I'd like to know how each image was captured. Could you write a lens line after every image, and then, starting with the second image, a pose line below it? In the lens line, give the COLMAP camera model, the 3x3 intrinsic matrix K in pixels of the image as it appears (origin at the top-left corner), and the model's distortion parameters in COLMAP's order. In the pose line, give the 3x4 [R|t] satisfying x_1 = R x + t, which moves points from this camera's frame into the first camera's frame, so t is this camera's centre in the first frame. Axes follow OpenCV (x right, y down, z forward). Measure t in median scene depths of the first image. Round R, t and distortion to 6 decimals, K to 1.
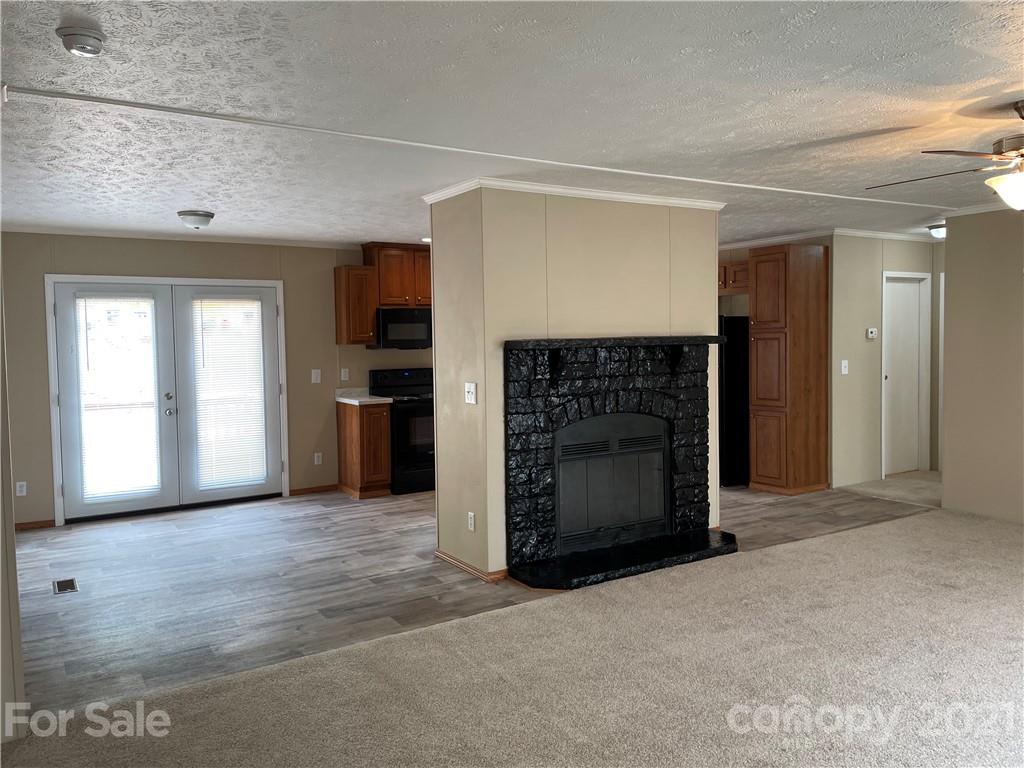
lens RADIAL K [[771.9, 0, 514.1], [0, 771.9, 366.4], [0, 0, 1]] dist [0.123075, -0.157304]
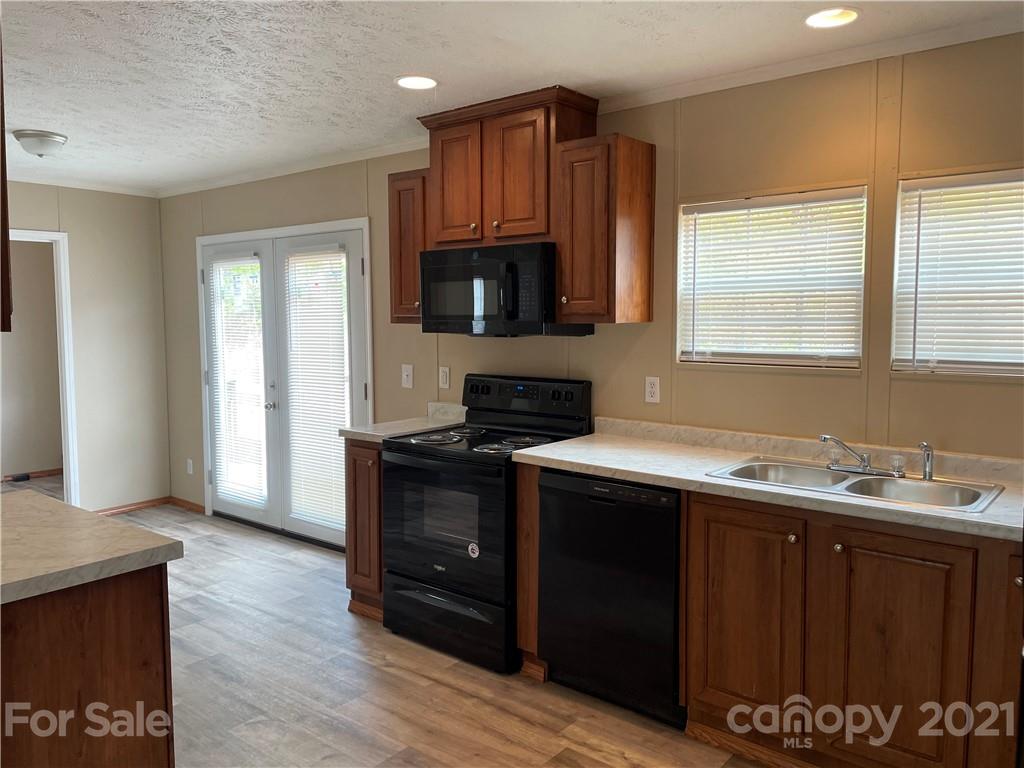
lens RADIAL K [[771.9, 0, 514.1], [0, 771.9, 366.4], [0, 0, 1]] dist [0.123075, -0.157304]
pose [[0.305867, 0.077094, -0.948948, 0.328333], [-0.037037, 0.996925, 0.069054, -0.038943], [0.951353, 0.014025, 0.307782, 0.923661]]
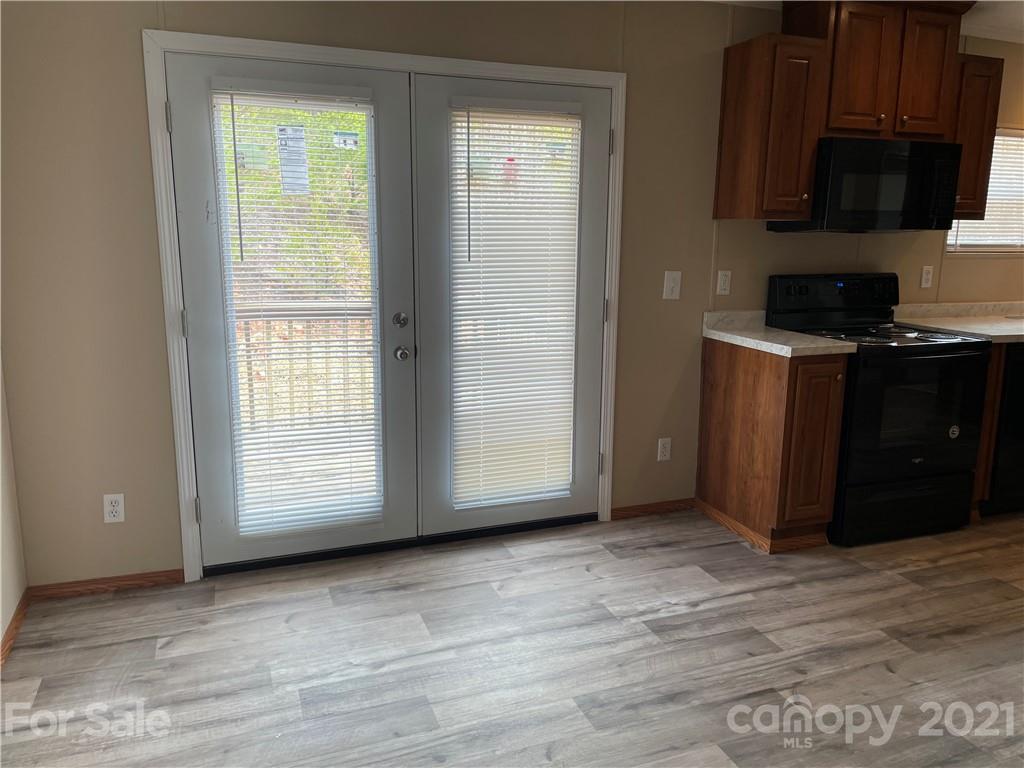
lens RADIAL K [[771.9, 0, 514.1], [0, 771.9, 366.4], [0, 0, 1]] dist [0.123075, -0.157304]
pose [[0.977948, 0.062947, -0.199138, -0.258814], [-0.034150, 0.988862, 0.144868, -0.004411], [0.206039, -0.134872, 0.969205, 0.518567]]
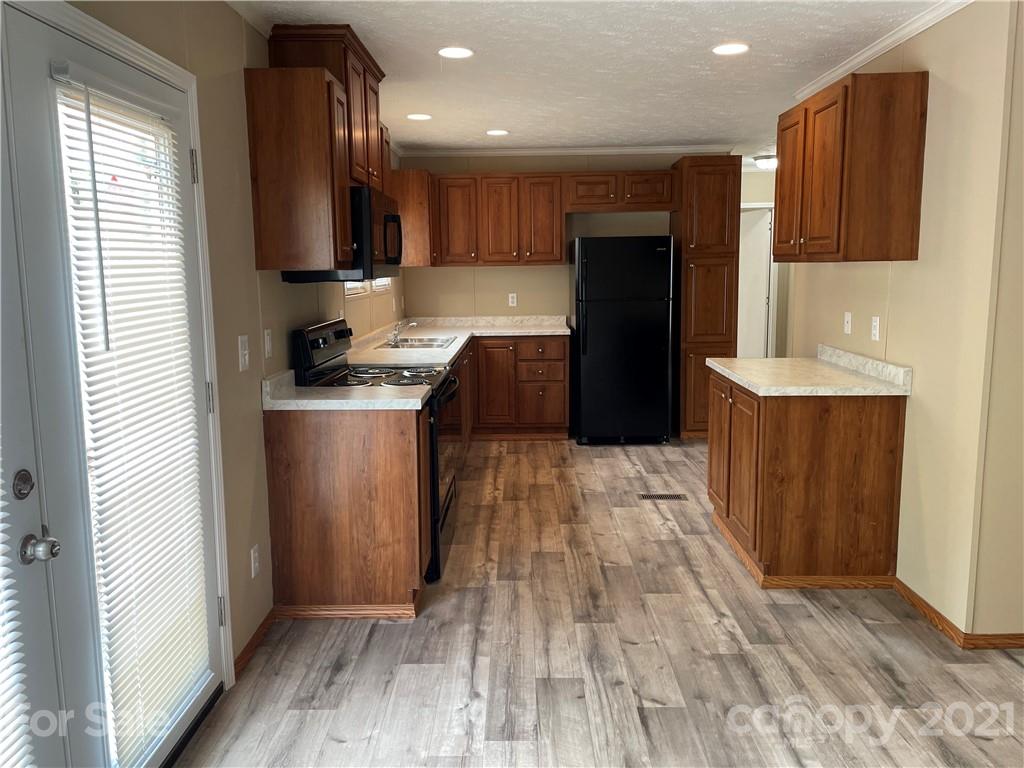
lens RADIAL K [[771.9, 0, 514.1], [0, 771.9, 366.4], [0, 0, 1]] dist [0.123075, -0.157304]
pose [[0.551114, -0.098663, 0.828577, -0.515310], [0.033505, 0.994801, 0.096171, -0.013726], [-0.833757, -0.025240, 0.551554, 0.698689]]
